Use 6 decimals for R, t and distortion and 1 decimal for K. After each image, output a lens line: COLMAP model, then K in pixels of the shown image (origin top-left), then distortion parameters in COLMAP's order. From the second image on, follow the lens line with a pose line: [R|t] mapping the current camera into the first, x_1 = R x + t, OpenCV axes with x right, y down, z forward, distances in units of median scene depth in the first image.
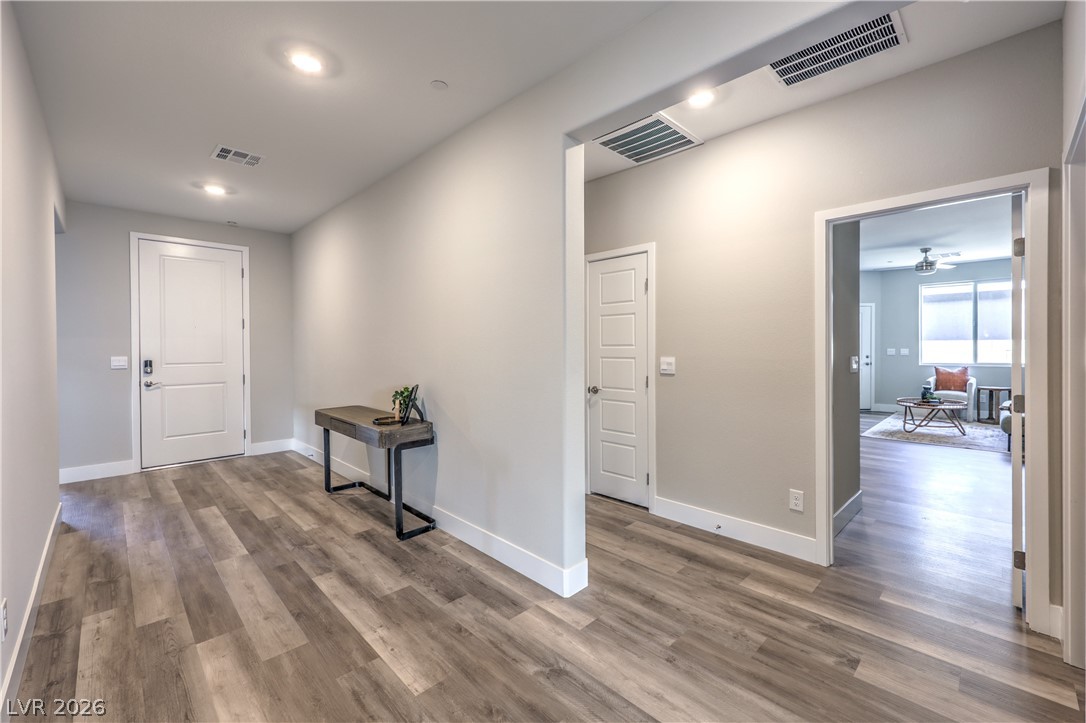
lens RADIAL K [[453.1, 0, 551.2], [0, 453.1, 353.0], [0, 0, 1]] dist [-0.001631, -0.000264]
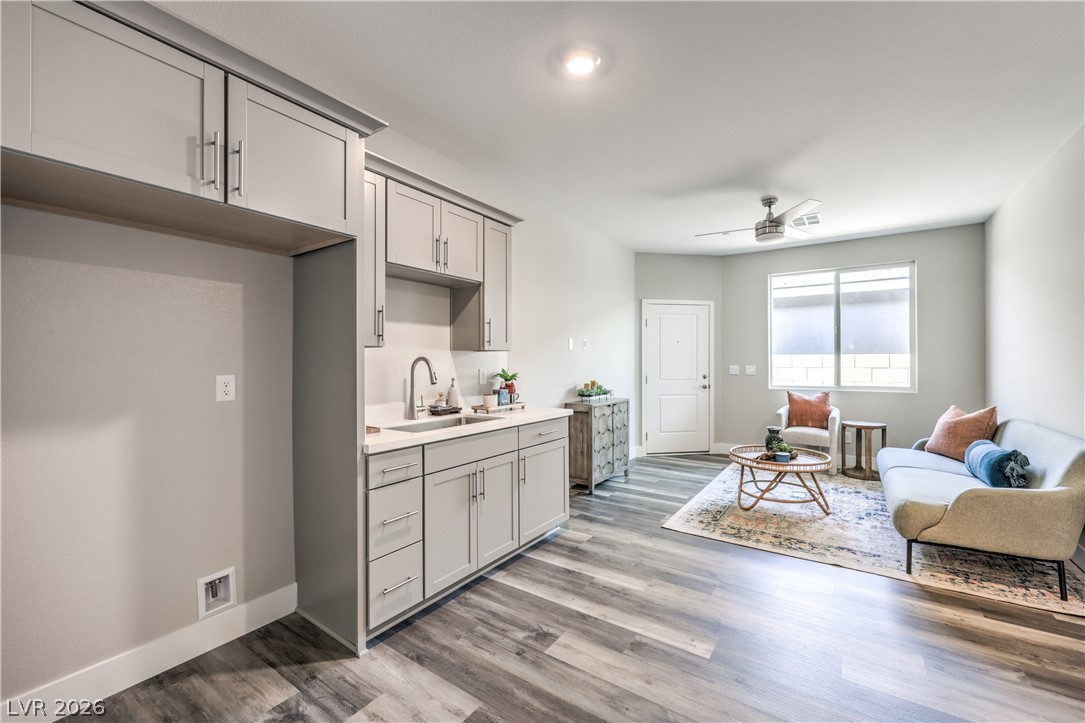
lens RADIAL K [[439.9, 0, 551.0], [0, 439.9, 358.4], [0, 0, 1]] dist [0.001366, -0.000141]
pose [[0.981299, 0.007247, 0.192353, 0.378415], [-0.003887, 0.999833, -0.017839, -0.007917], [-0.192450, 0.016758, 0.981164, 0.425787]]
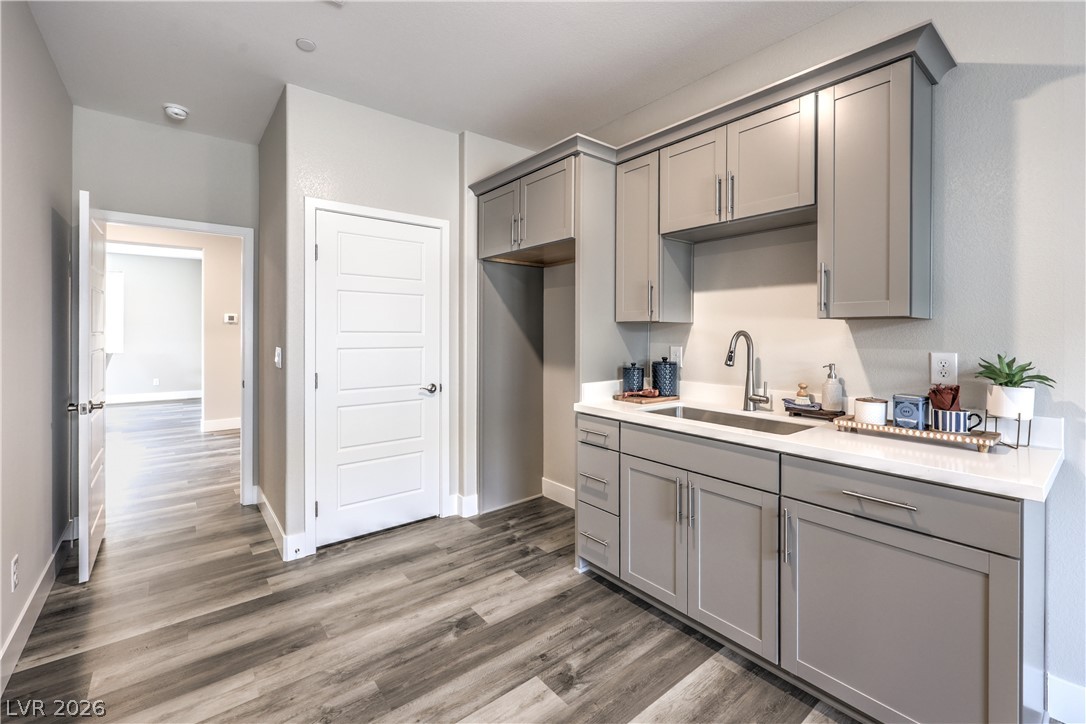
lens RADIAL K [[461.8, 0, 543.6], [0, 461.8, 338.0], [0, 0, 1]] dist [0.001223, -0.000070]
pose [[-0.103318, 0.014479, -0.994543, 0.951102], [-0.014317, 0.999769, 0.016043, -0.019867], [0.994545, 0.015896, -0.103087, 1.012386]]
